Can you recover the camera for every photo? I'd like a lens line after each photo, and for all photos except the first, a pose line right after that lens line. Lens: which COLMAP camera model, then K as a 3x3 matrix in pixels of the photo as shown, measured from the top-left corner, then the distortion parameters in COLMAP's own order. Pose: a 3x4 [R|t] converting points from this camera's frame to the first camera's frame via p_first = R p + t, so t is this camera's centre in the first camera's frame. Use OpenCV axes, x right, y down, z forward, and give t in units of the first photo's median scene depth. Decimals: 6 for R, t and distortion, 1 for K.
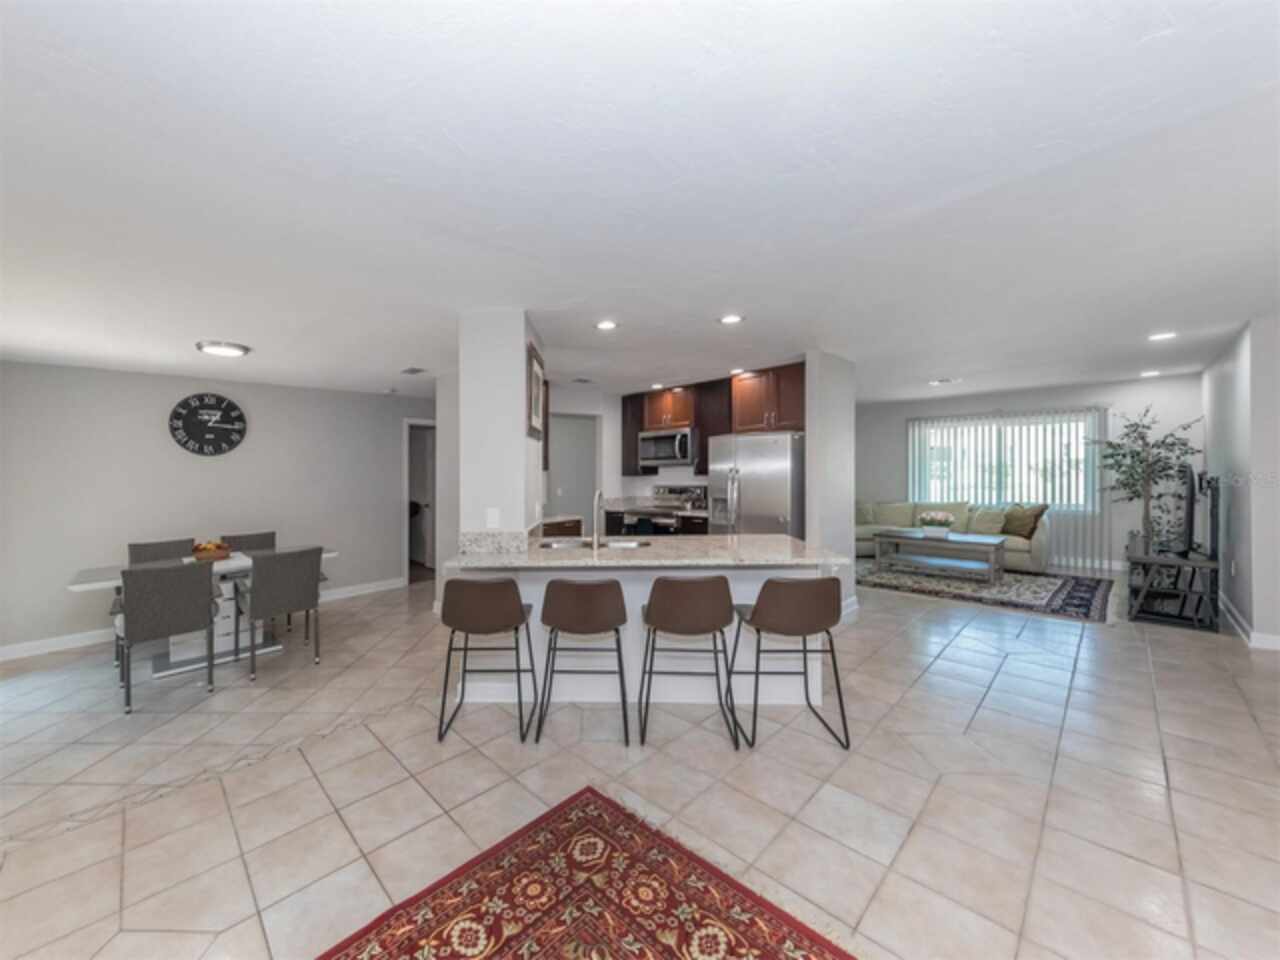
lens RADIAL K [[478.8, 0, 586.0], [0, 478.8, 468.2], [0, 0, 1]] dist [0.016365, -0.000476]
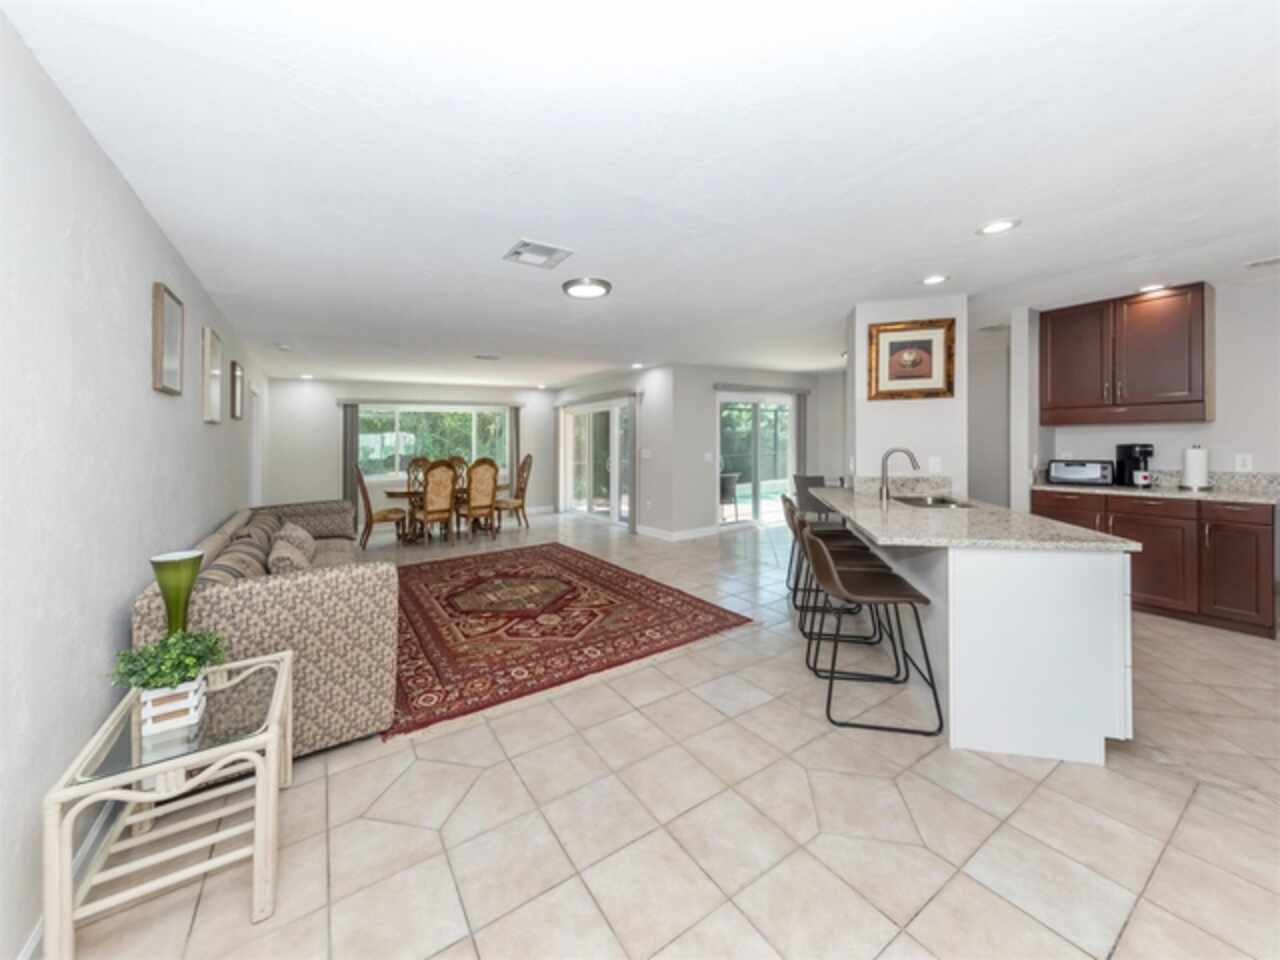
lens RADIAL K [[478.8, 0, 621.4], [0, 478.8, 442.0], [0, 0, 1]] dist [0.016365, -0.000476]
pose [[-0.181797, 0.016506, -0.983198, 0.916642], [0.023901, 0.999638, 0.012363, 0.009840], [0.983046, -0.021252, -0.182125, 0.468540]]
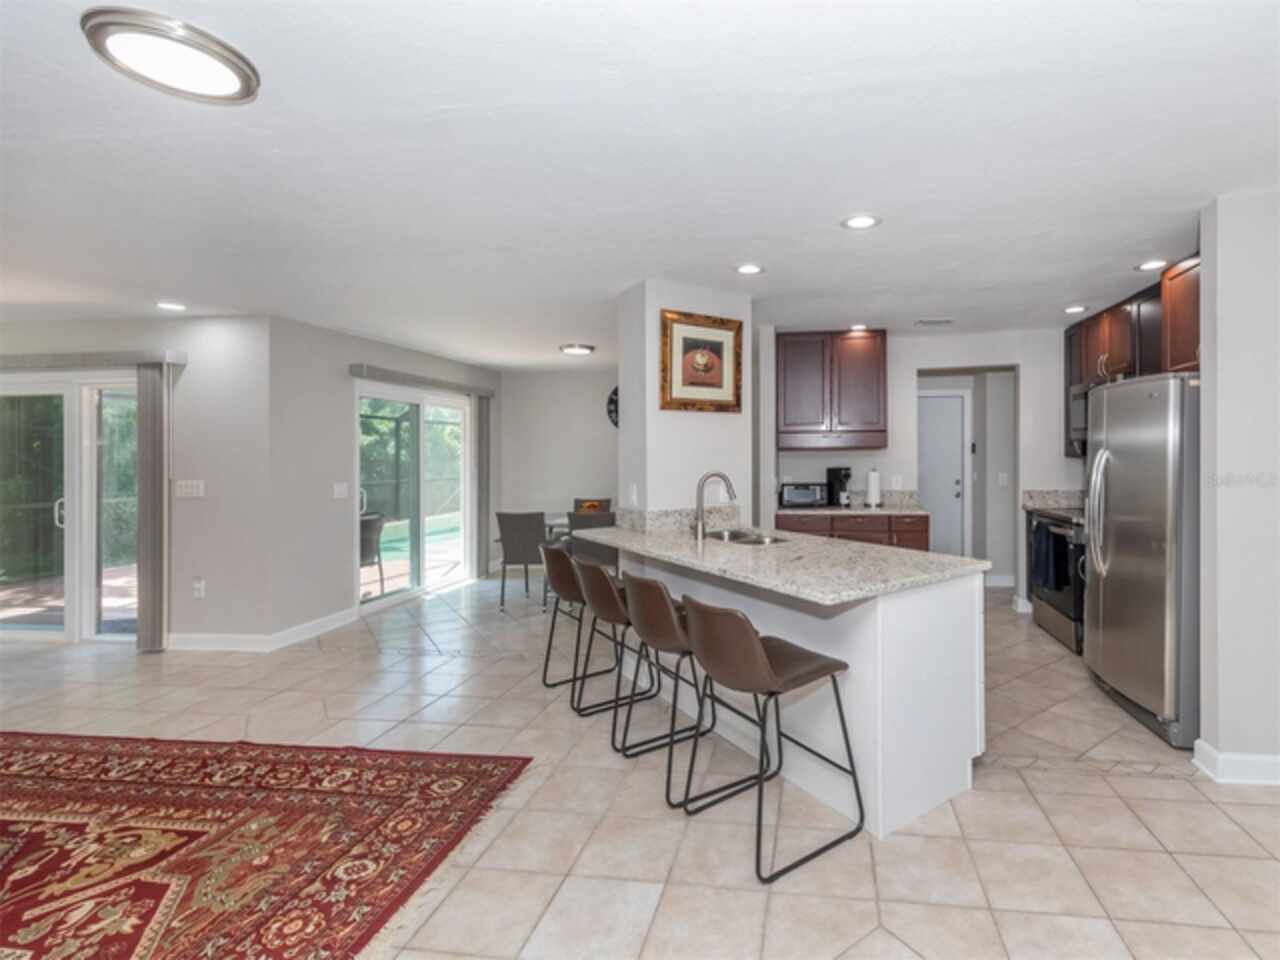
lens RADIAL K [[608.0, 0, 738.9], [0, 608.0, 460.6], [0, 0, 1]] dist [0.001841, 0.002726]
pose [[0.643498, 0.011278, -0.765365, 0.670638], [0.001690, 0.999868, 0.016155, 0.013182], [0.765446, -0.011689, 0.643394, 0.284727]]
